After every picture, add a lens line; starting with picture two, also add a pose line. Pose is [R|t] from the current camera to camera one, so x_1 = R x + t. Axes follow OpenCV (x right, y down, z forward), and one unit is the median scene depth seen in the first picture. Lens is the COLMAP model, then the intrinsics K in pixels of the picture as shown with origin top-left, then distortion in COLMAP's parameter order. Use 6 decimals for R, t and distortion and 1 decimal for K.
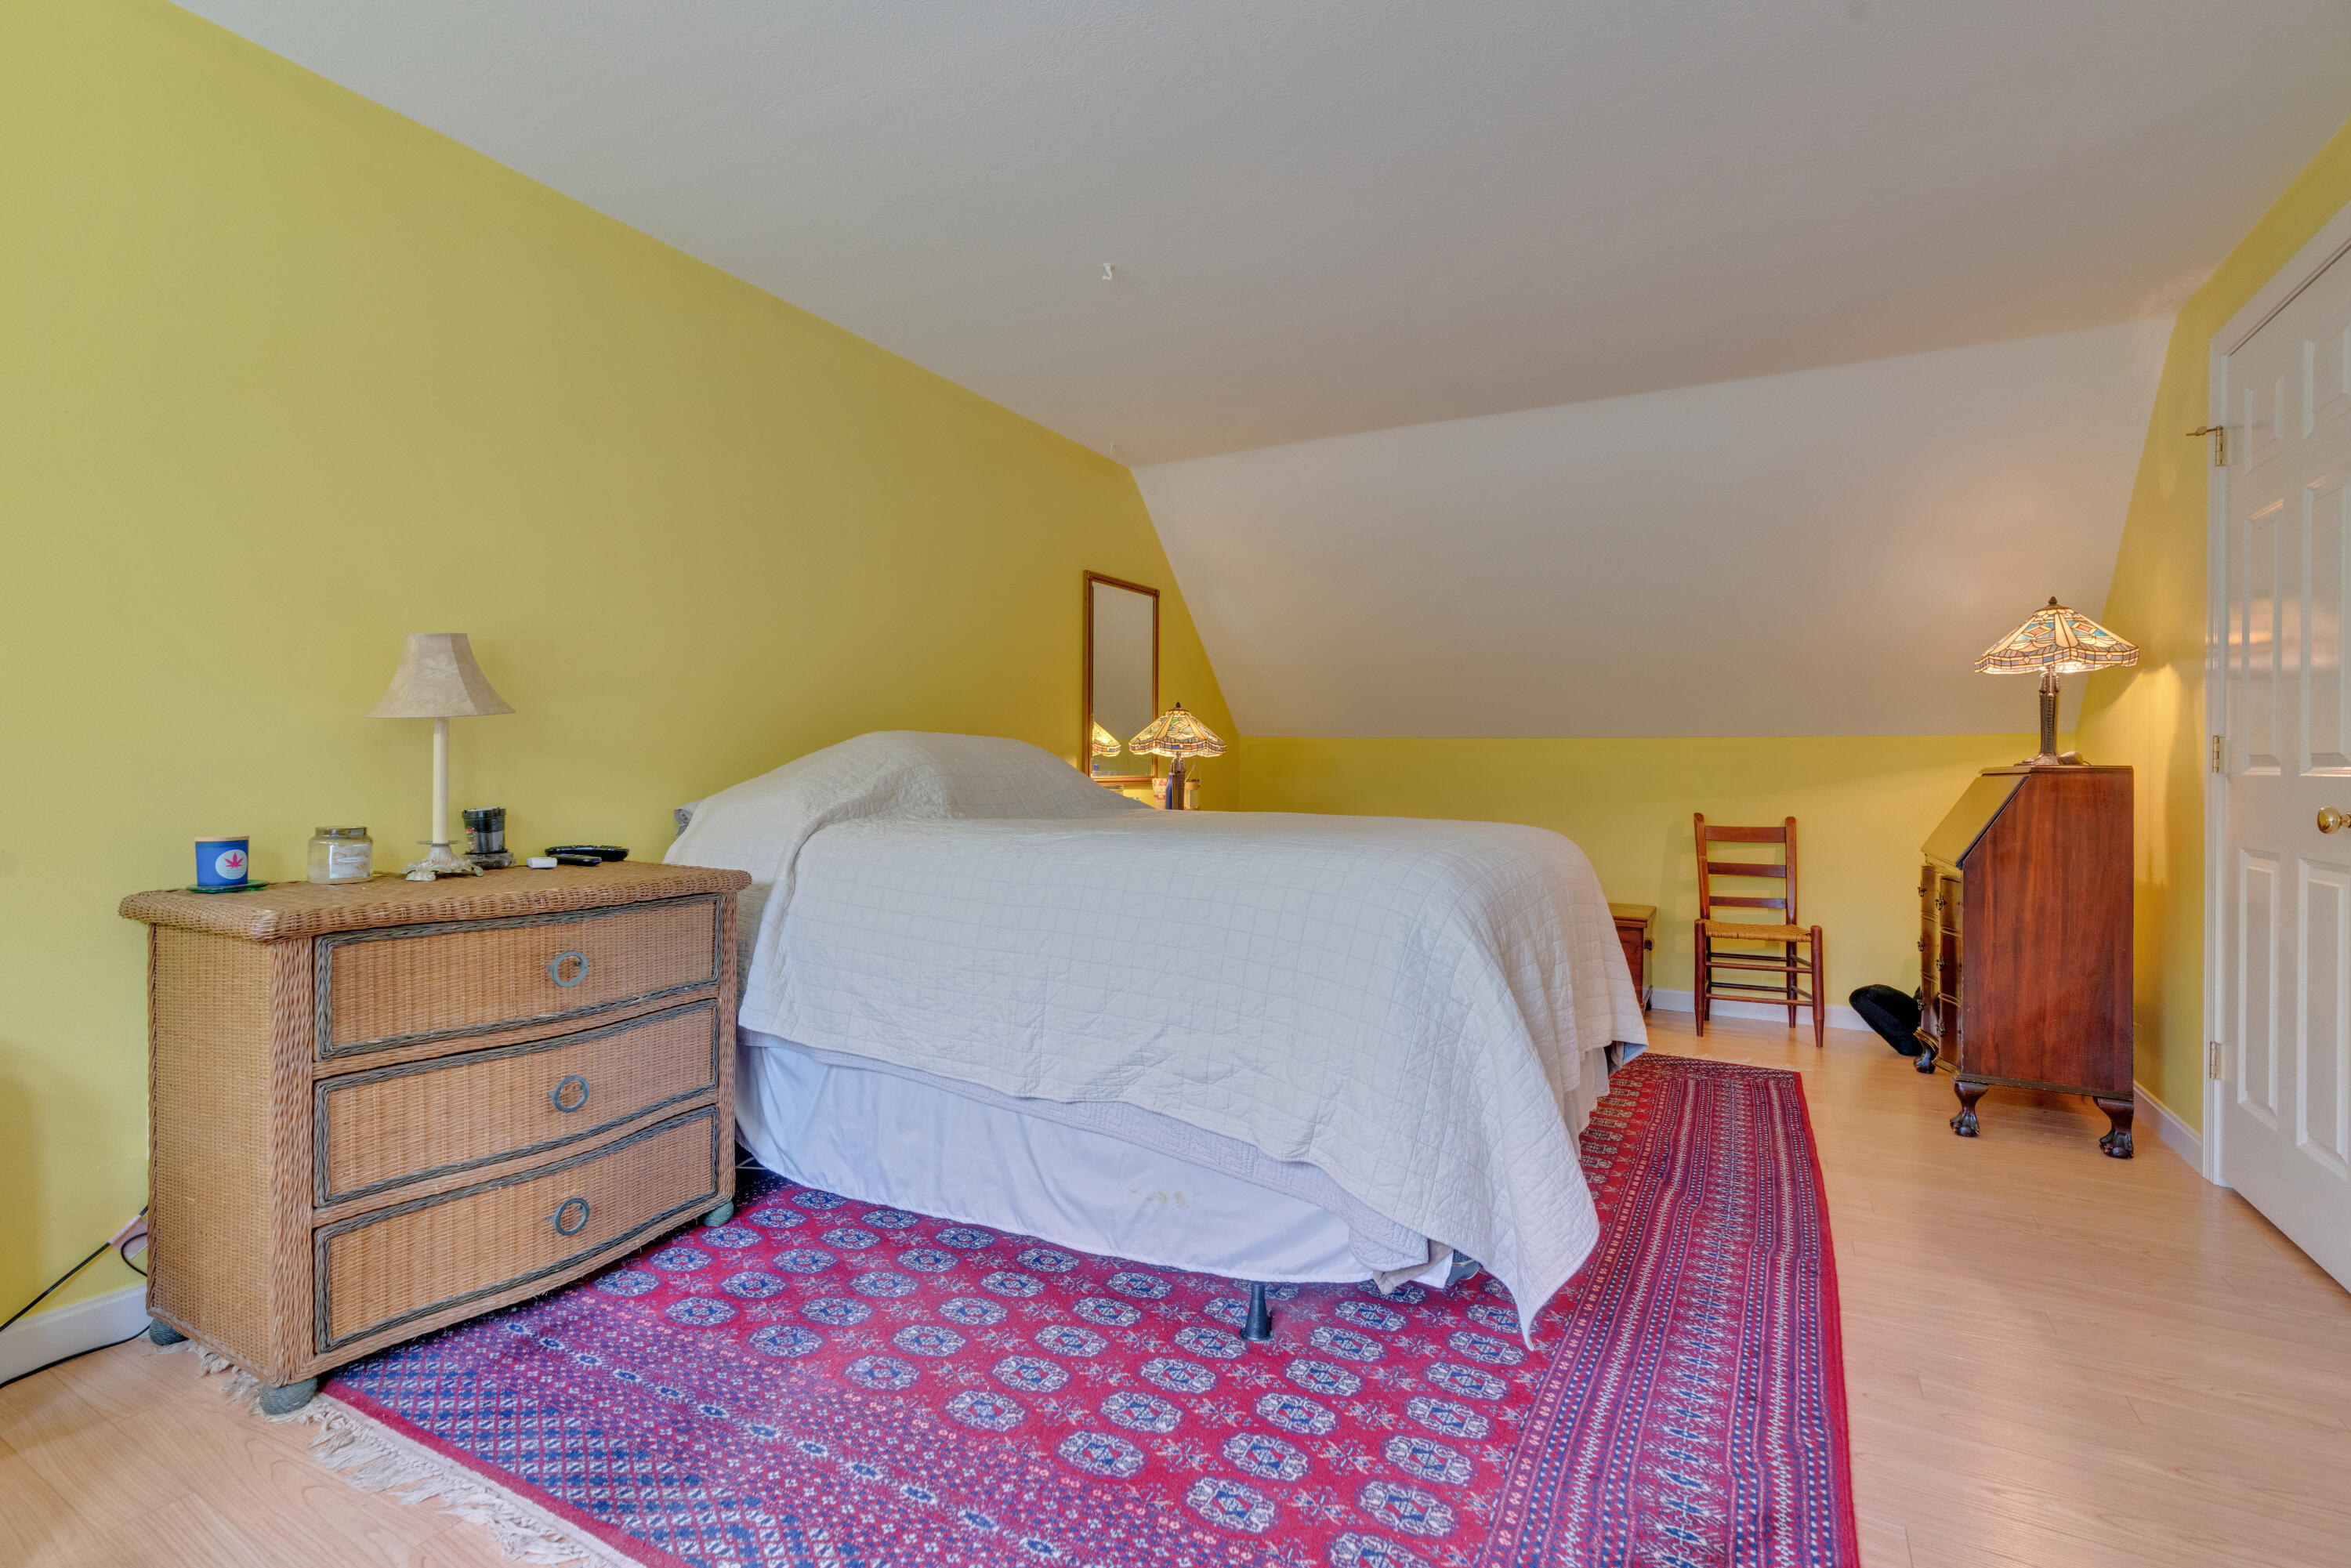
lens RADIAL K [[1053.7, 0, 1199.0], [0, 1053.7, 784.9], [0, 0, 1]] dist [-0.000594, 0.000570]
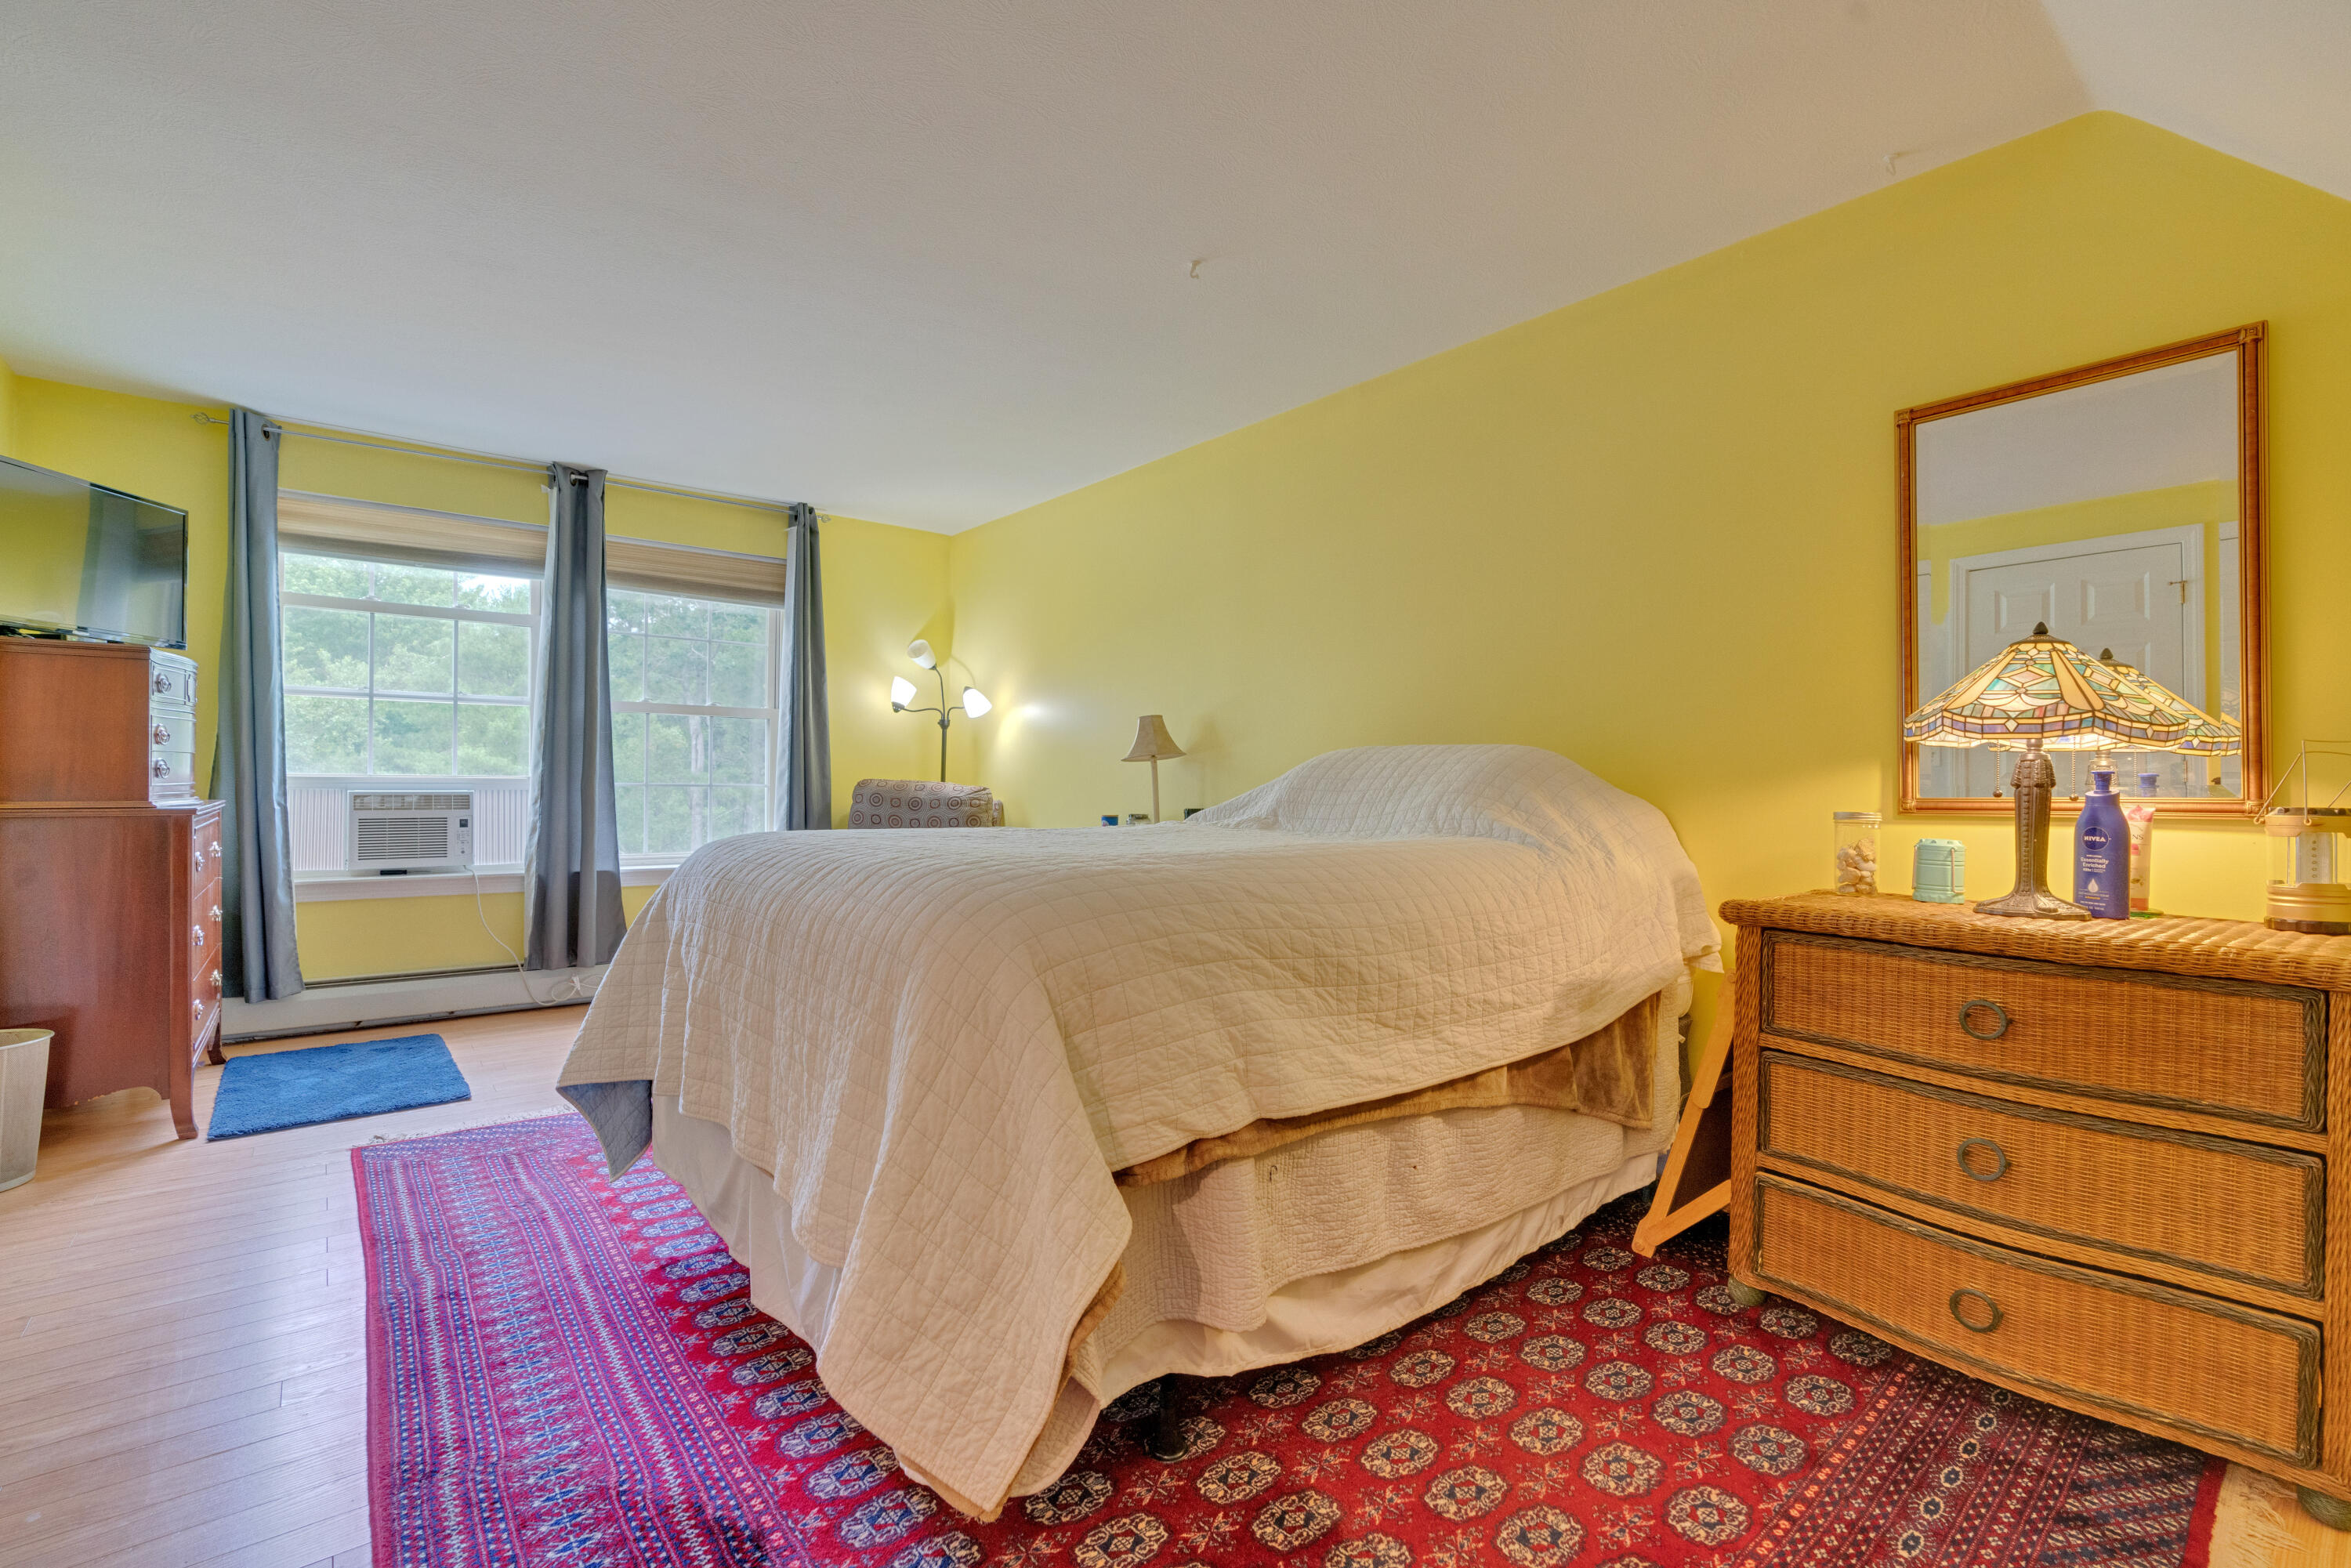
lens RADIAL K [[1053.7, 0, 1199.0], [0, 1053.7, 784.9], [0, 0, 1]] dist [-0.000594, 0.000570]
pose [[-0.365399, -0.005848, -0.930832, 0.978007], [-0.018080, 0.999836, 0.000816, -0.013136], [0.930675, 0.017128, -0.365445, 1.626132]]
